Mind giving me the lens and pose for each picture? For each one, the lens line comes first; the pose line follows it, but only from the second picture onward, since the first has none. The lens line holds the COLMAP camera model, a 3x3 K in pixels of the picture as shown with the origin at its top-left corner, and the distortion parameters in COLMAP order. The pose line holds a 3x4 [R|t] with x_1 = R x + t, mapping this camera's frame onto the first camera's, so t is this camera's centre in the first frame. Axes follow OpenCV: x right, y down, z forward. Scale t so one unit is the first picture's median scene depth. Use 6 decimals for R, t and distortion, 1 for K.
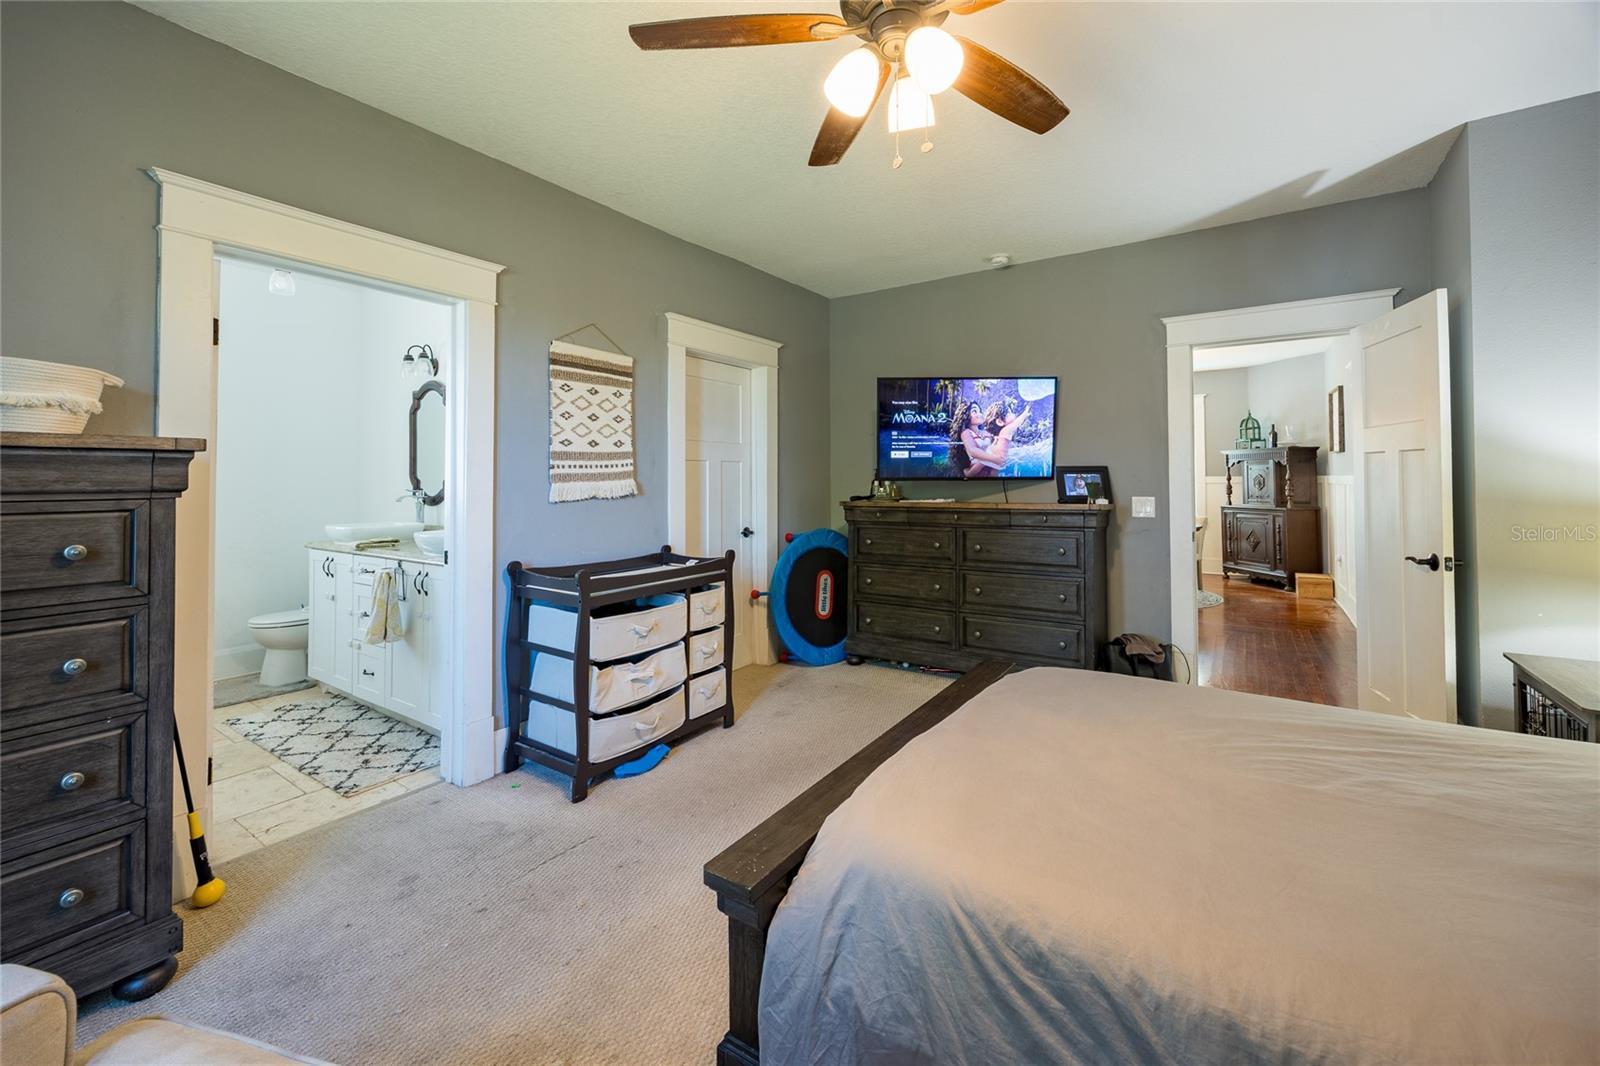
lens RADIAL K [[617.6, 0, 835.1], [0, 617.6, 462.6], [0, 0, 1]] dist [-0.003602, -0.000046]
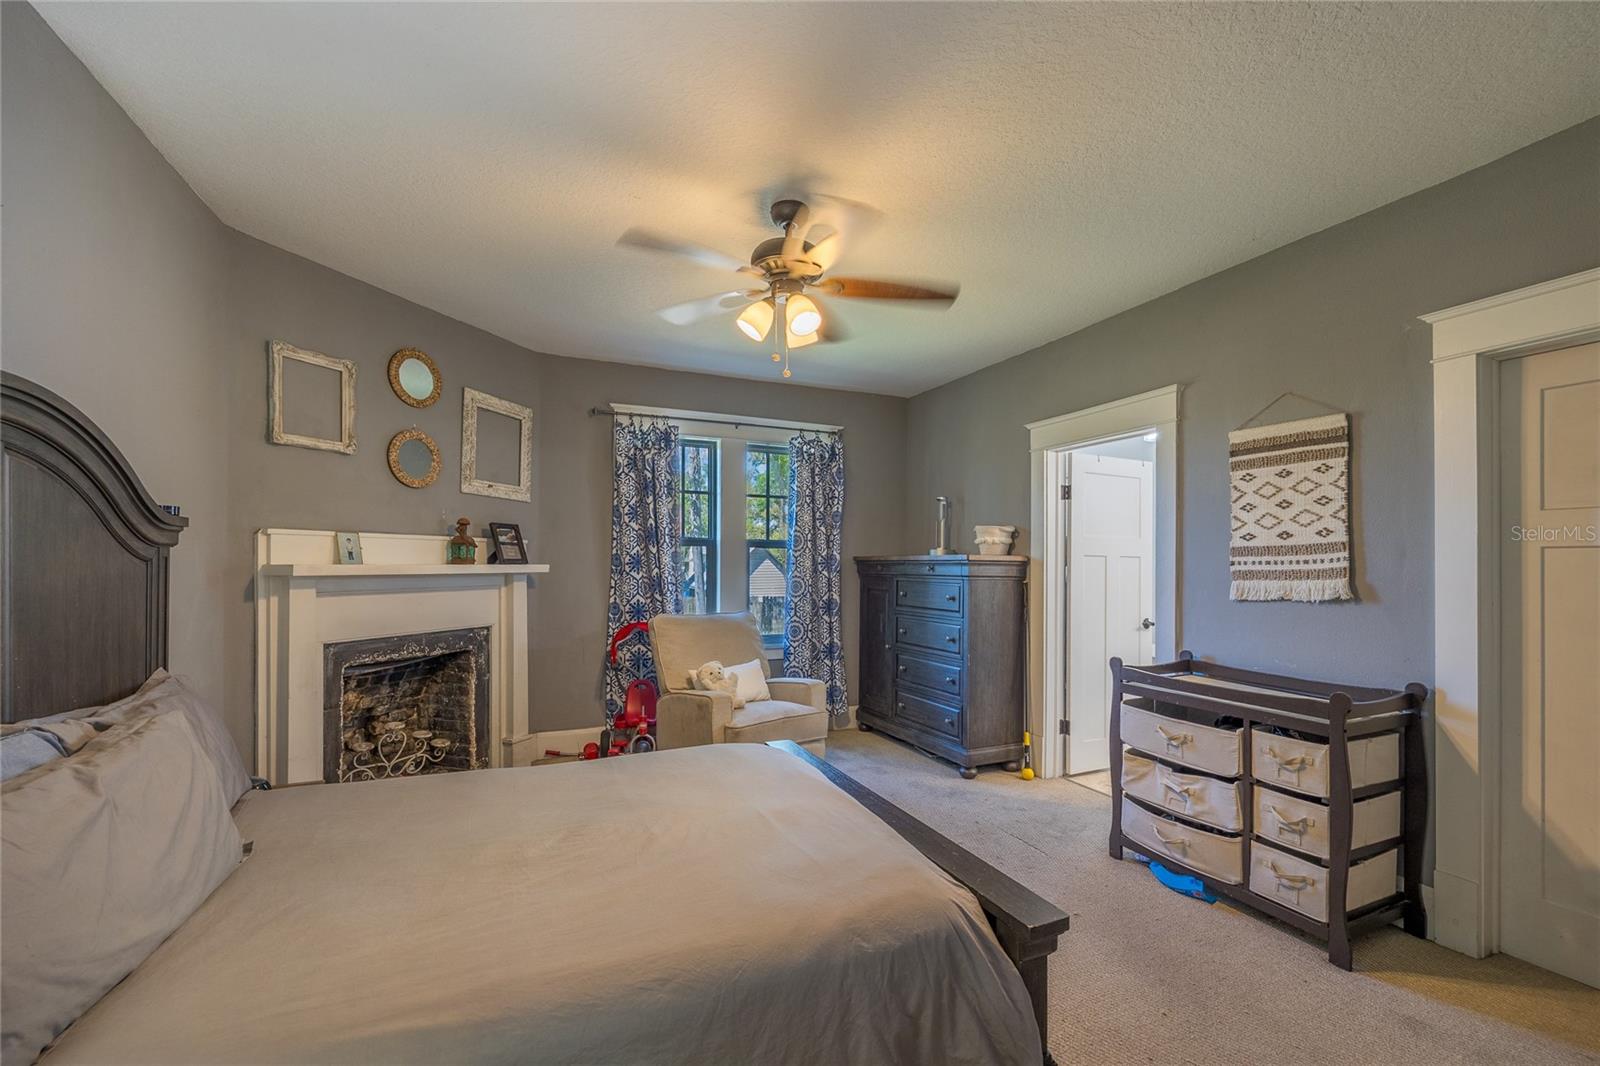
lens RADIAL K [[617.6, 0, 781.3], [0, 617.6, 566.7], [0, 0, 1]] dist [-0.003602, -0.000046]
pose [[-0.564597, 0.005373, -0.825349, 0.661224], [0.017519, 0.999832, -0.005475, 0.004406], [0.825181, -0.017550, -0.564596, 0.866369]]
